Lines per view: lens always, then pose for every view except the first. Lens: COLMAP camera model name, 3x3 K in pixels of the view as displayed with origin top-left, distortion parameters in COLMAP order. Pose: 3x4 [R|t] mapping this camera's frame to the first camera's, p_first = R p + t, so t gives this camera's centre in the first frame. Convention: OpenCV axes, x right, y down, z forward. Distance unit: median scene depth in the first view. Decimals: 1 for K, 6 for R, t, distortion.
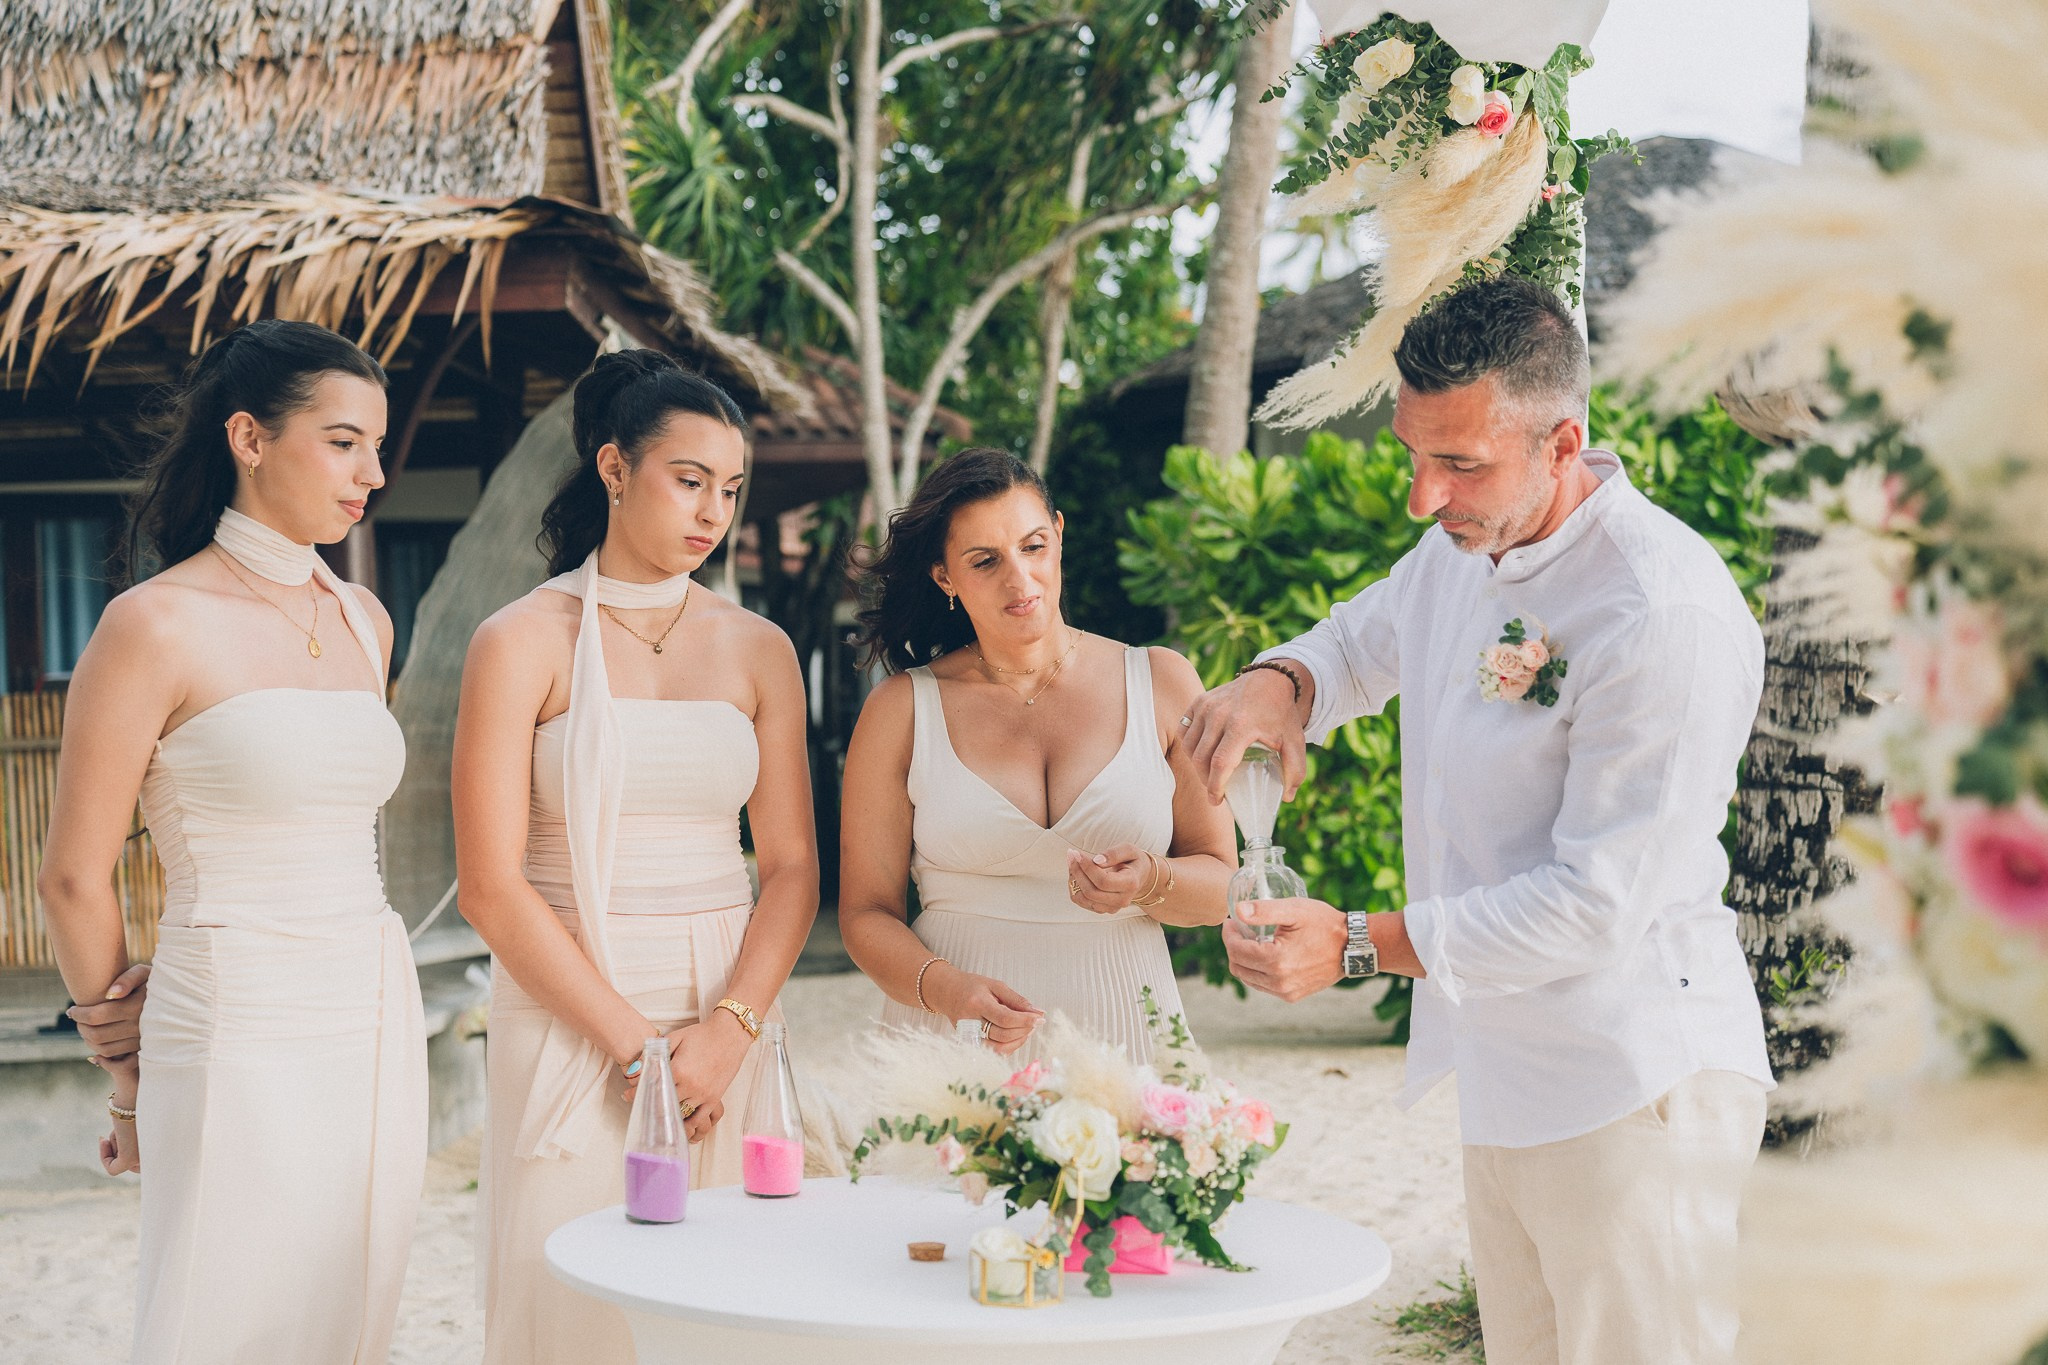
lens RADIAL K [[2774.6, 0, 1035.6], [0, 2774.6, 674.9], [0, 0, 1]] dist [0.018227, 0.000000]
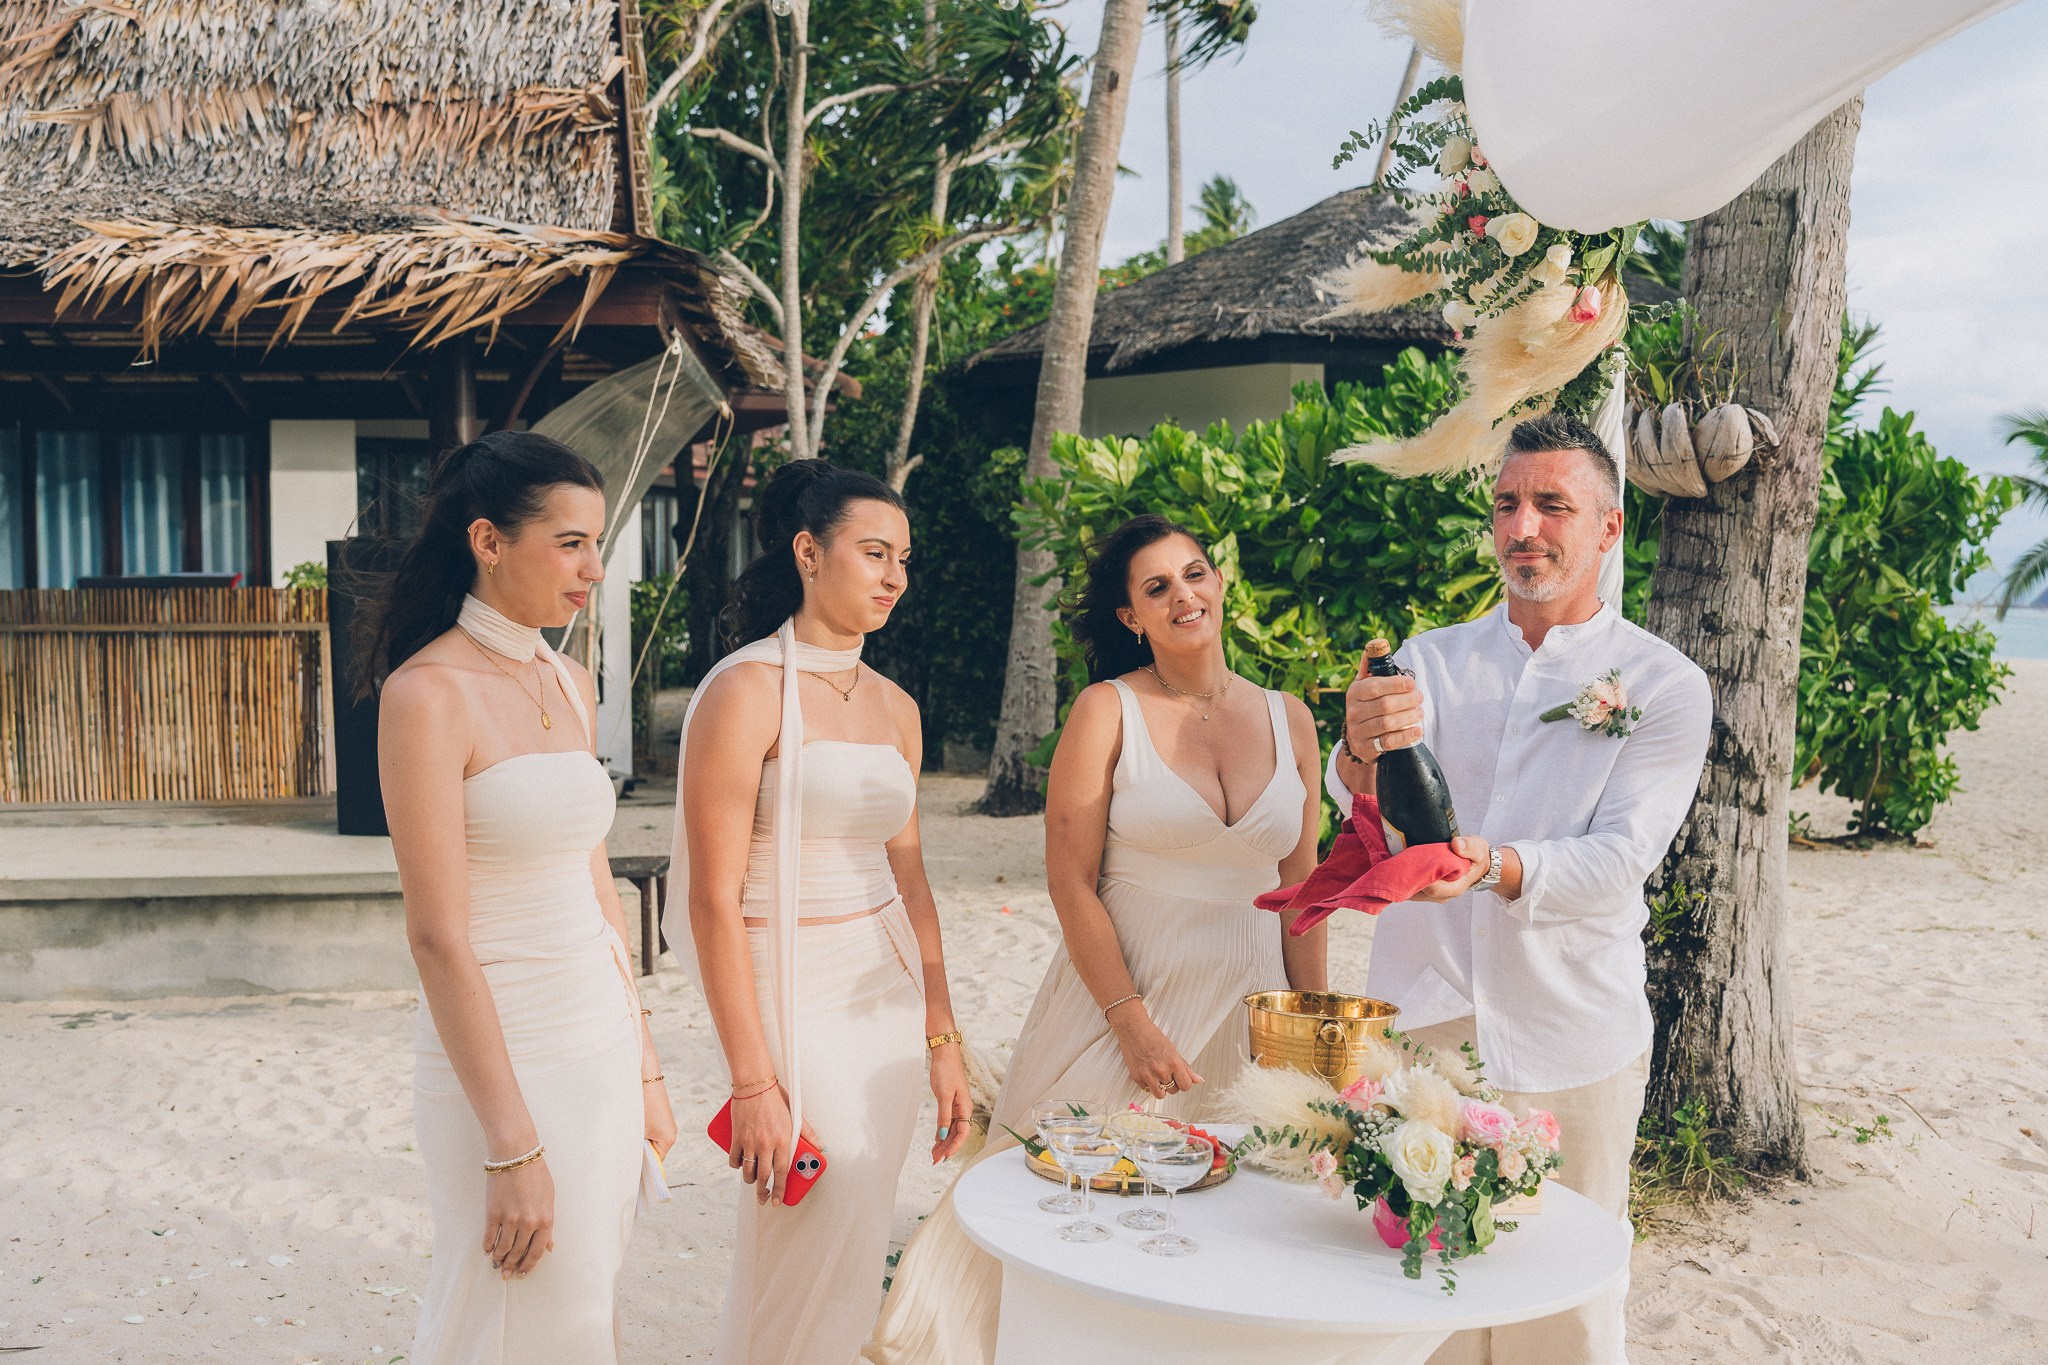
lens RADIAL K [[2052.4, 0, 992.2], [0, 2052.4, 701.9], [0, 0, 1]] dist [0.002141, 0.000000]
pose [[0.996304, 0.025304, 0.082082, -0.073852], [-0.031331, 0.996840, 0.072999, -0.027394], [-0.079976, -0.075301, 0.993949, 0.032112]]
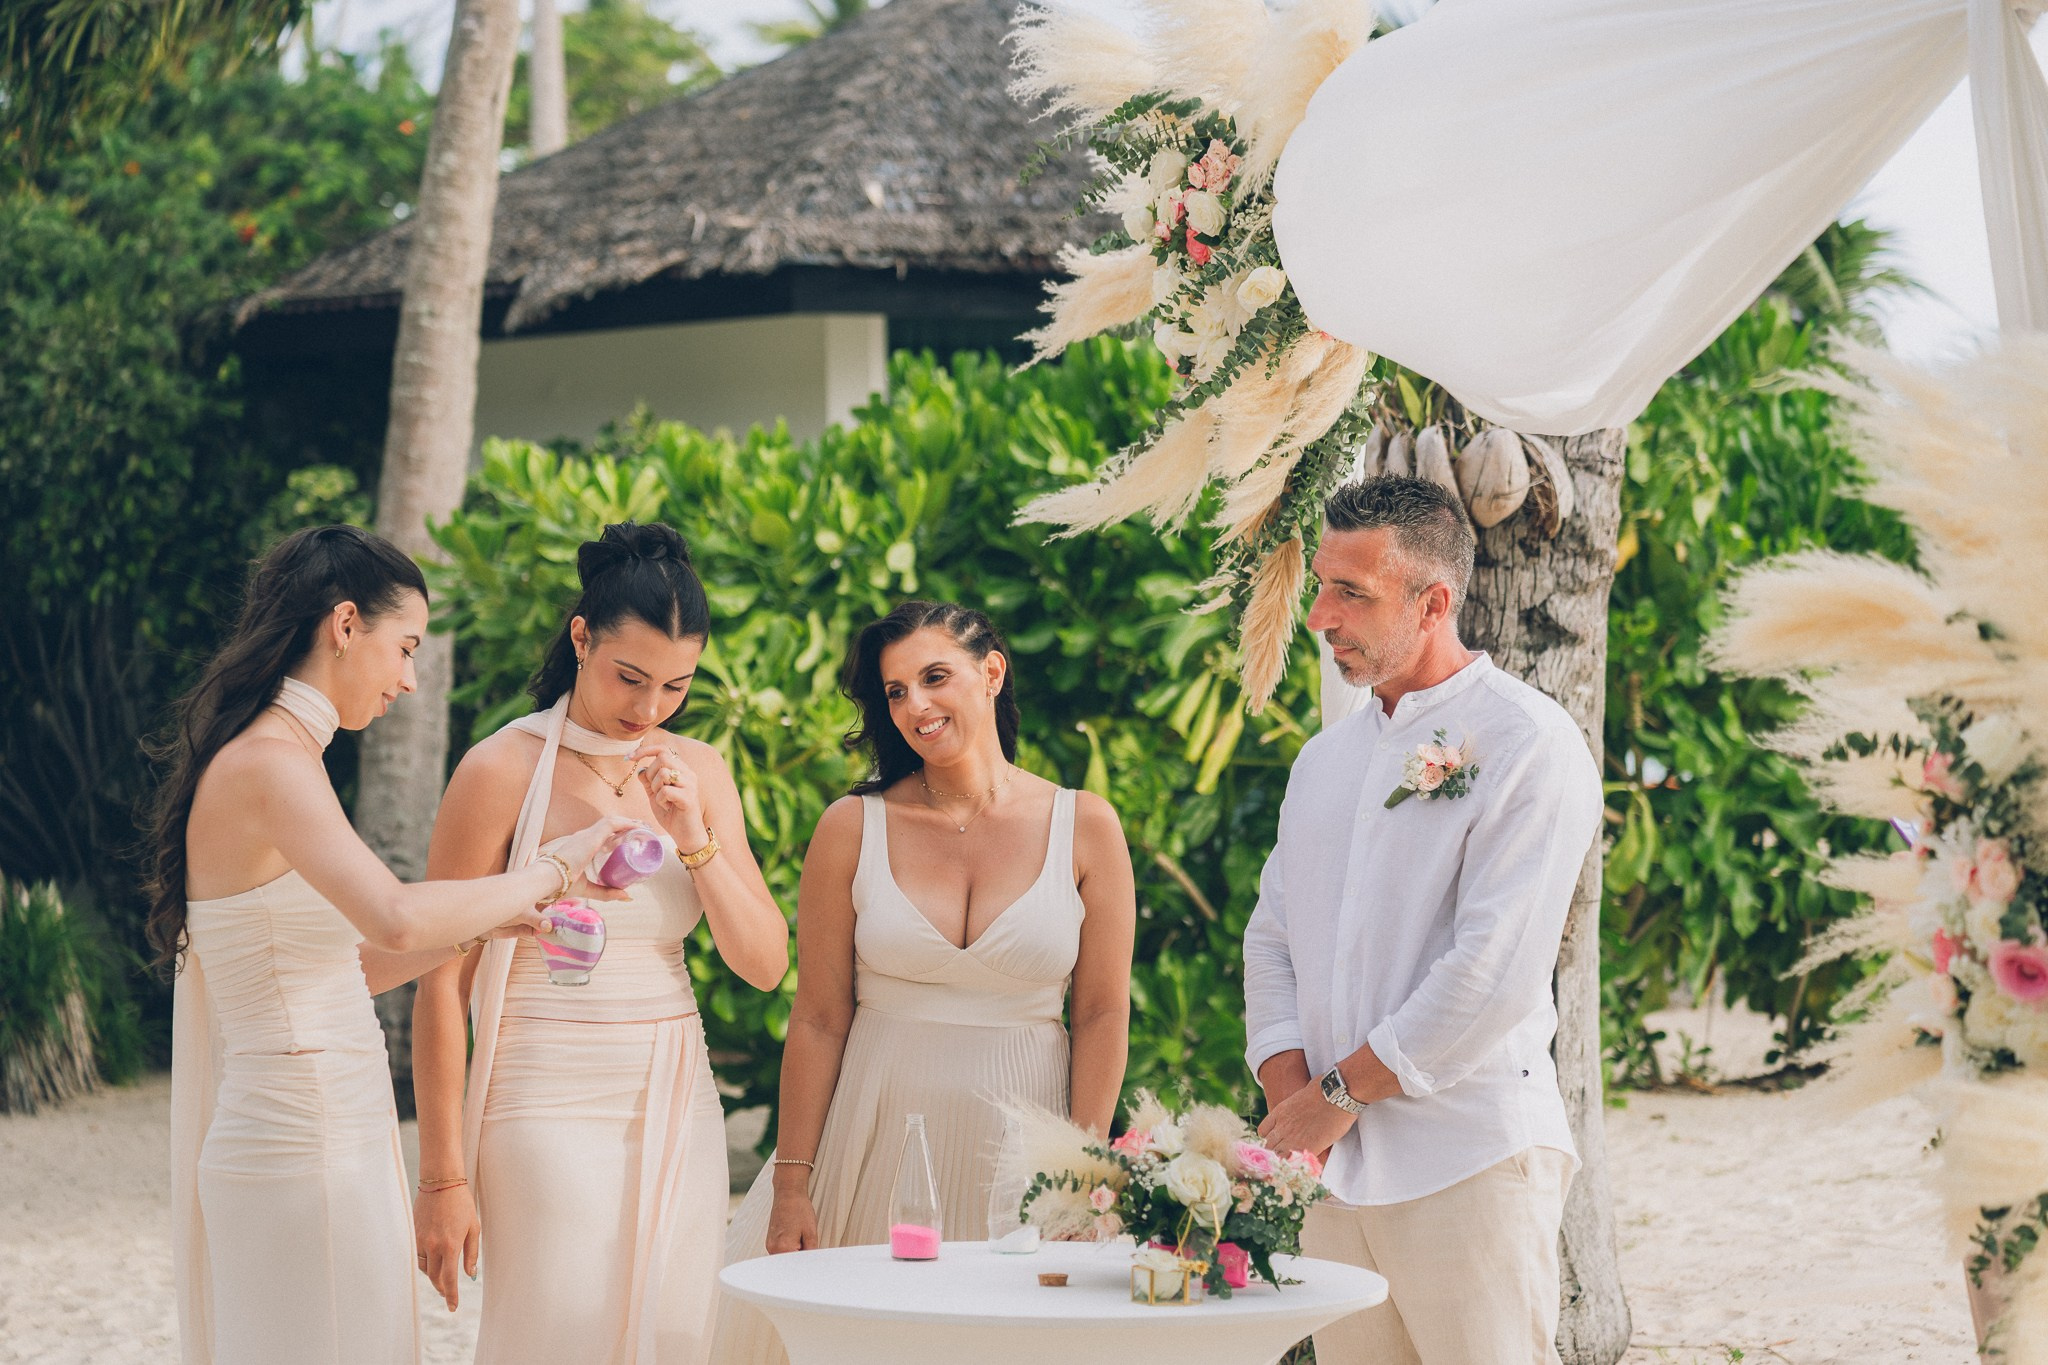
lens RADIAL K [[4335.8, 0, 973.5], [0, 4335.8, 769.7], [0, 0, 1]] dist [-0.003608, 0.000000]
pose [[0.962917, -0.000780, 0.269797, -0.182186], [-0.005366, 0.999743, 0.022041, -0.021070], [-0.269745, -0.022672, 0.962665, -0.269815]]
